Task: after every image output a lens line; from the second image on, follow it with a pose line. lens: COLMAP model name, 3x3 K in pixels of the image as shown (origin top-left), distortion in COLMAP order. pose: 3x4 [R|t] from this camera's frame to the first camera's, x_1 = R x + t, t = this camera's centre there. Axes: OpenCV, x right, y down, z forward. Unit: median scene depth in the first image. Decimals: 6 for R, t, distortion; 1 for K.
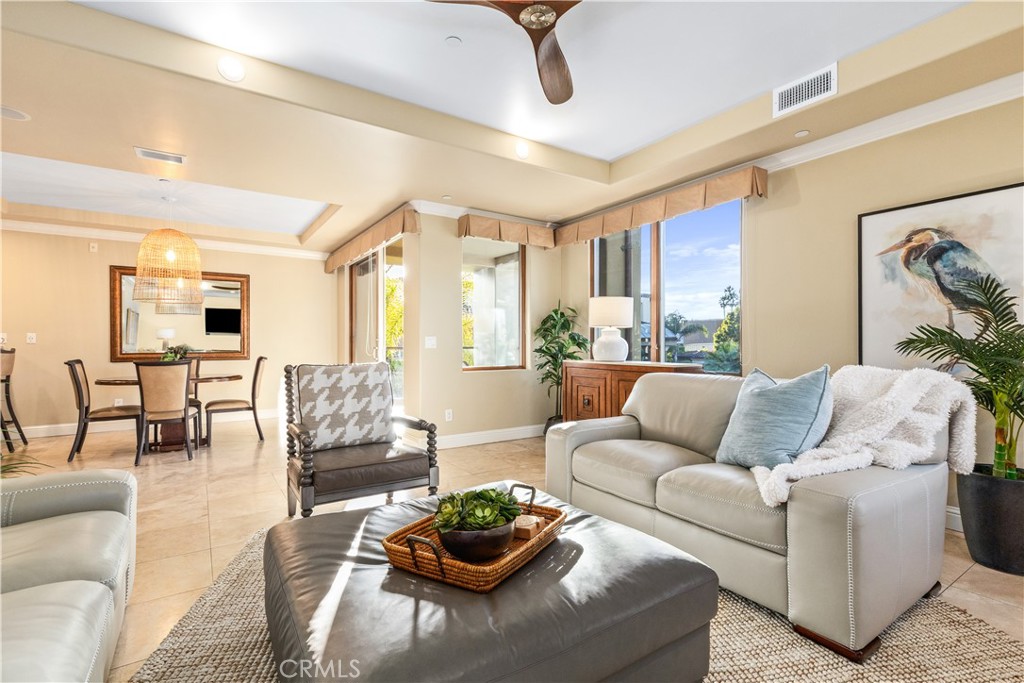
lens RADIAL K [[466.9, 0, 535.4], [0, 466.9, 337.1], [0, 0, 1]] dist [0.000236, -0.001625]
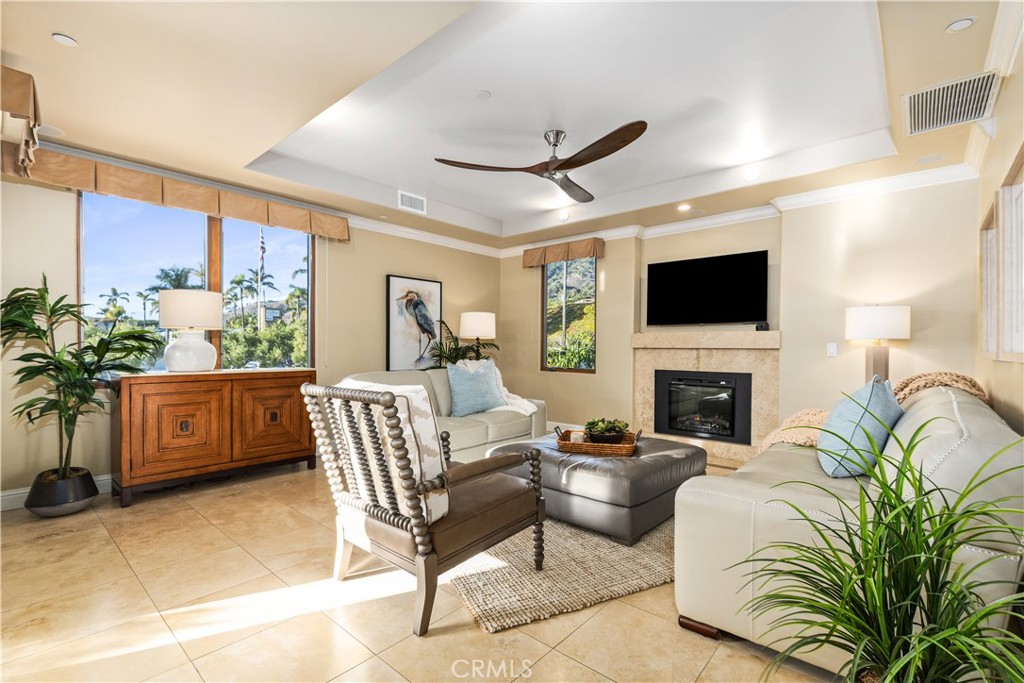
lens RADIAL K [[466.9, 0, 502.5], [0, 466.9, 348.3], [0, 0, 1]] dist [0.000236, -0.001625]
pose [[-0.241885, 0.001551, 0.970304, -1.171968], [-0.014442, 0.999882, -0.005199, 0.015789], [-0.970197, -0.015271, -0.241834, 1.083795]]
